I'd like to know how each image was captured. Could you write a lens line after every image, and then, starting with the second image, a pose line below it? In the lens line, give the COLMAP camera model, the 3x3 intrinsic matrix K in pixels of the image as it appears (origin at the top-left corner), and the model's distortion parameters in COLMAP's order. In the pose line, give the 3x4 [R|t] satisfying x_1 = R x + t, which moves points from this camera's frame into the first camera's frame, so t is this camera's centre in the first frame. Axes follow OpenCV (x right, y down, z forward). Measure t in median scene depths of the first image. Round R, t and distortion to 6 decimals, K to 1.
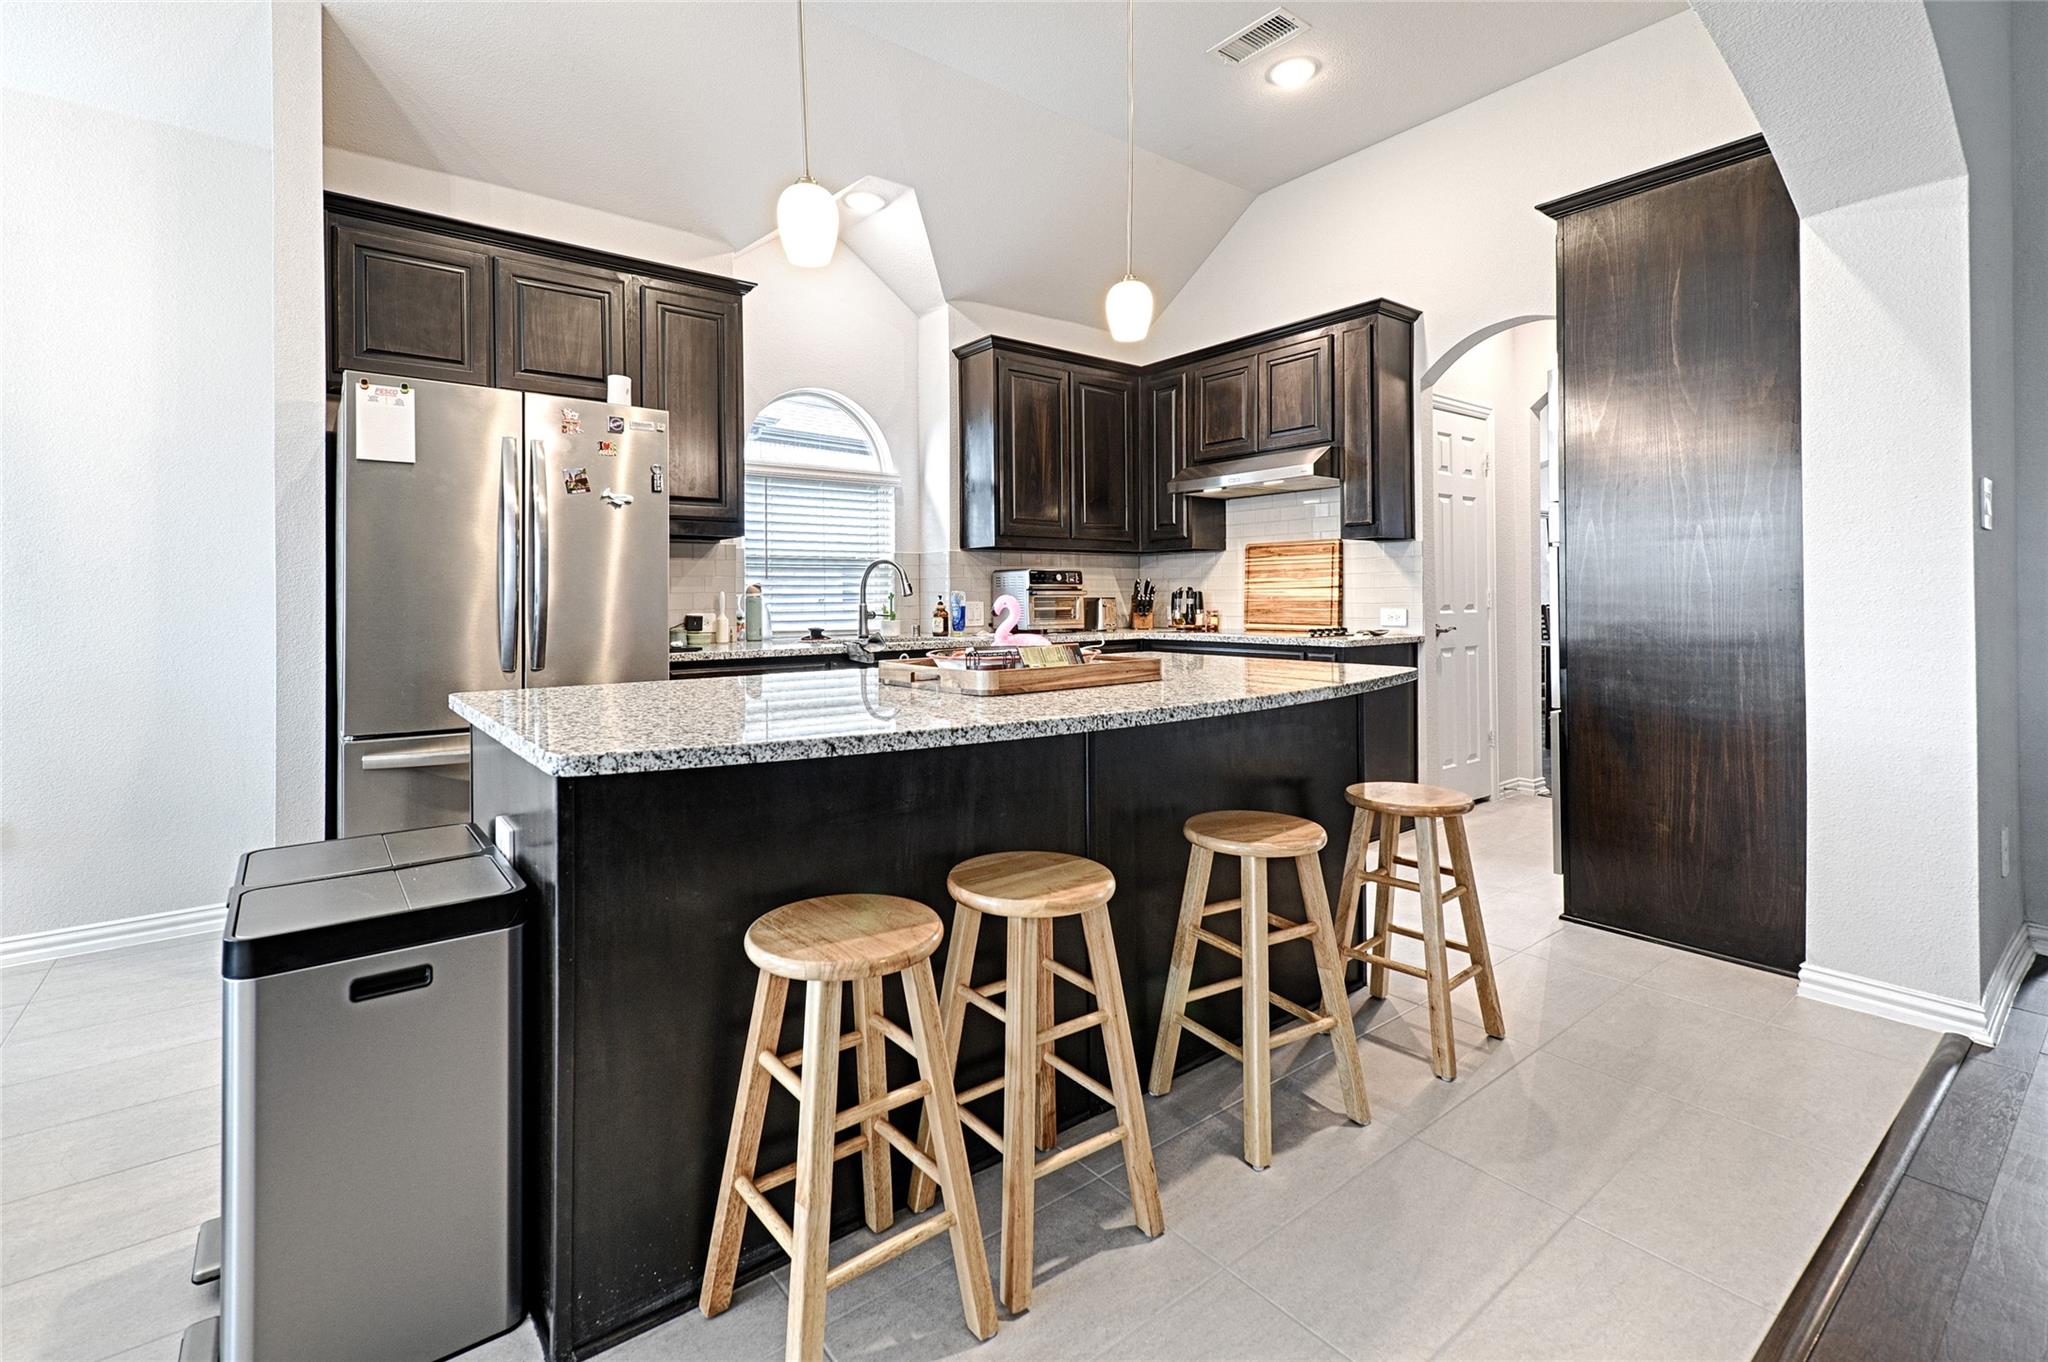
lens RADIAL K [[921.8, 0, 968.5], [0, 921.8, 597.1], [0, 0, 1]] dist [0.009864, -0.000168]
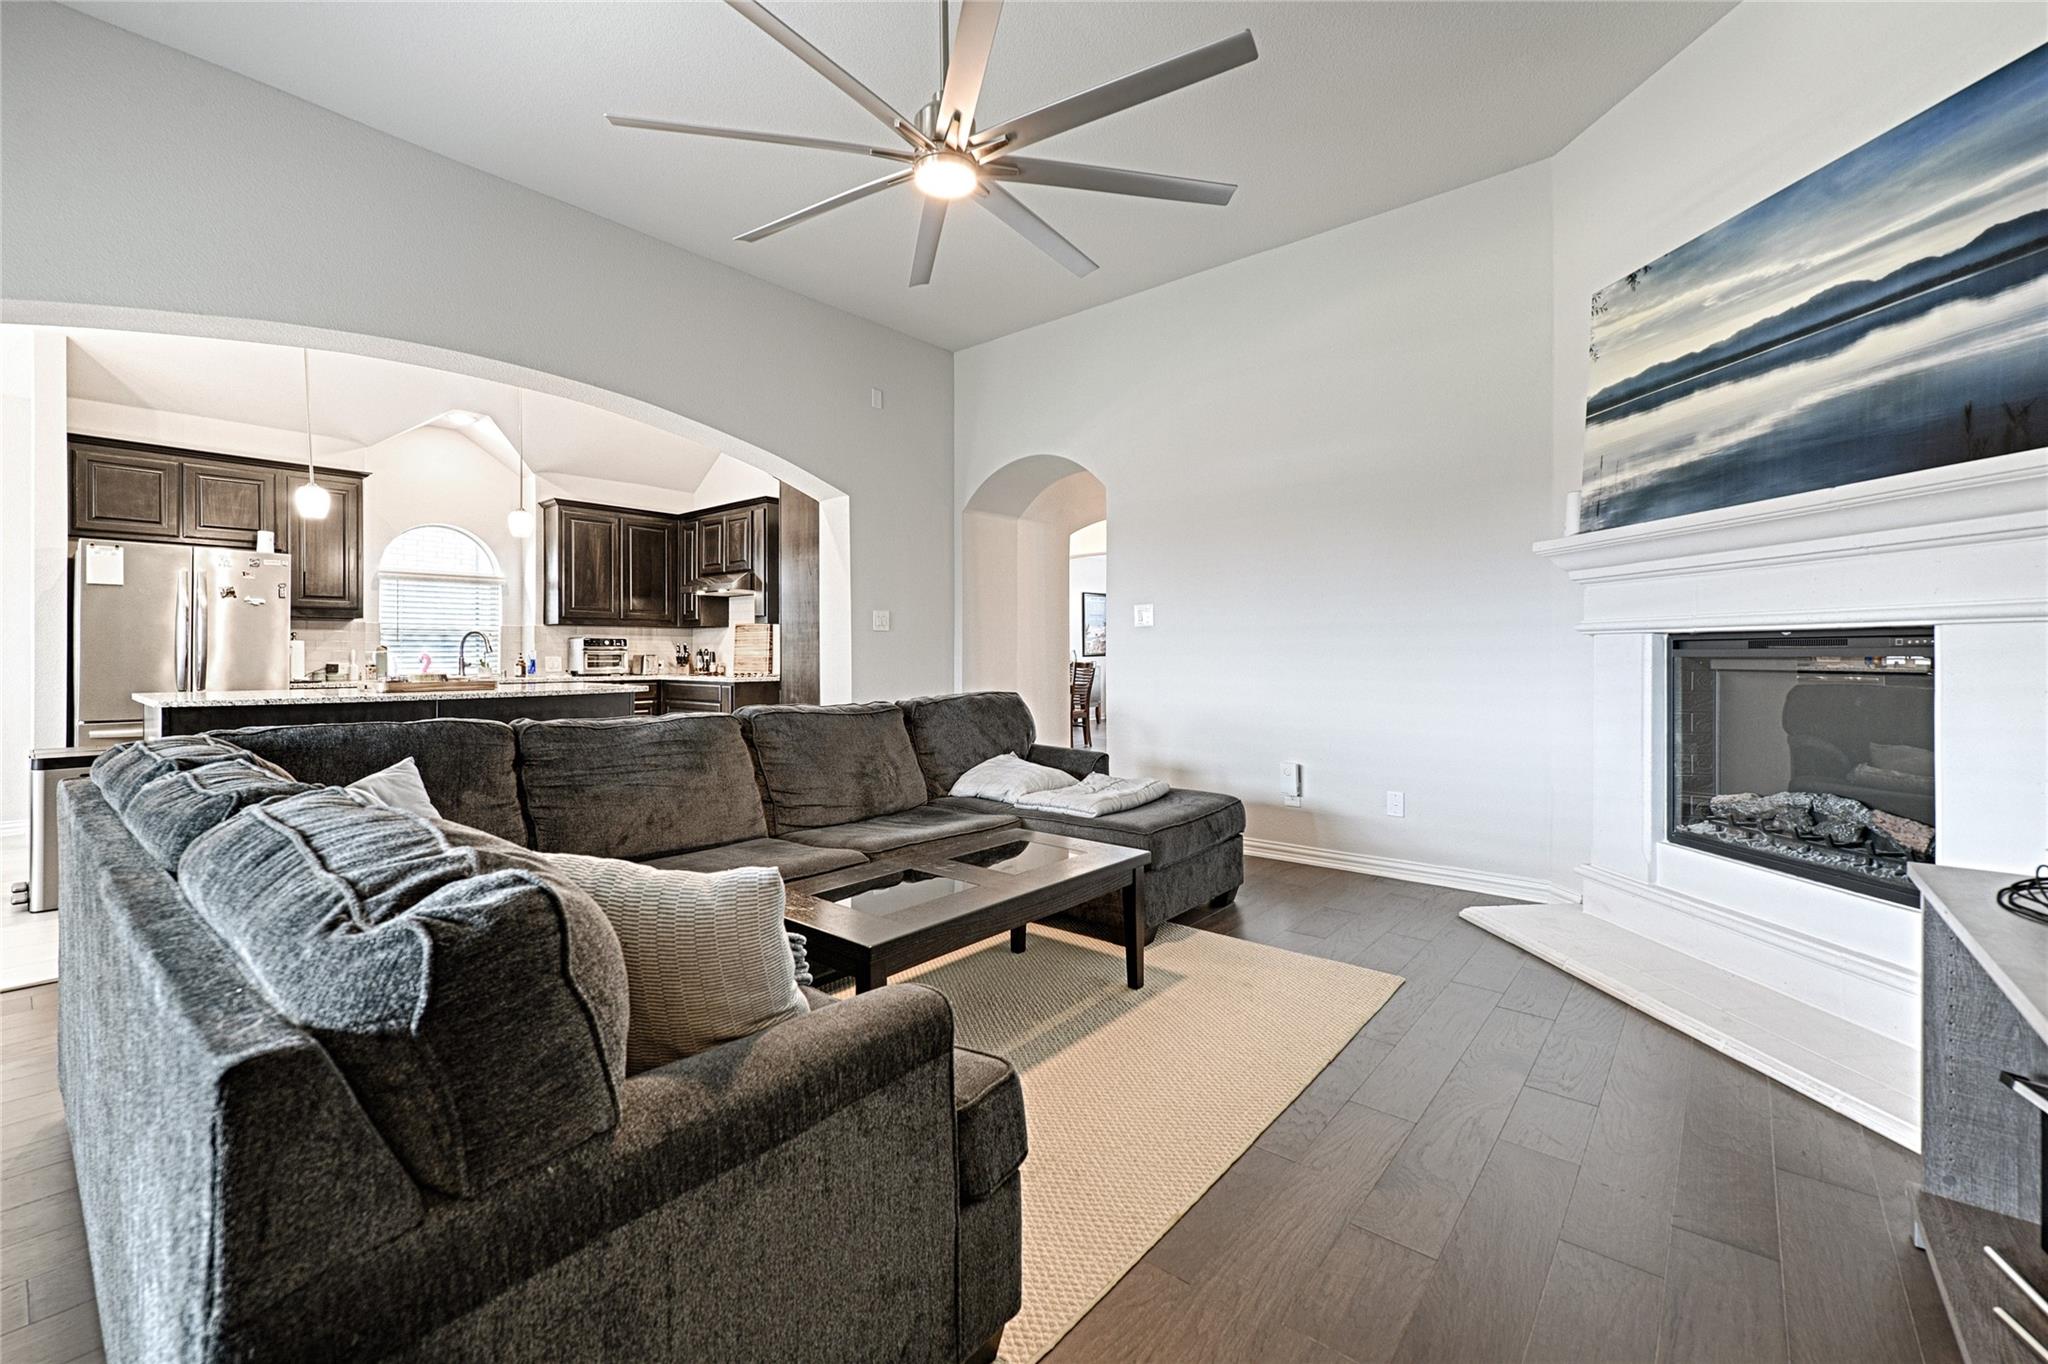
lens RADIAL K [[850.0, 0, 1021.3], [0, 850.0, 658.4], [0, 0, 1]] dist [-0.002121, 0.000143]
pose [[0.971398, 0.009701, 0.237257, 0.468937], [-0.012466, 0.999871, 0.010156, -0.017733], [-0.237128, -0.012823, 0.971394, -0.681049]]
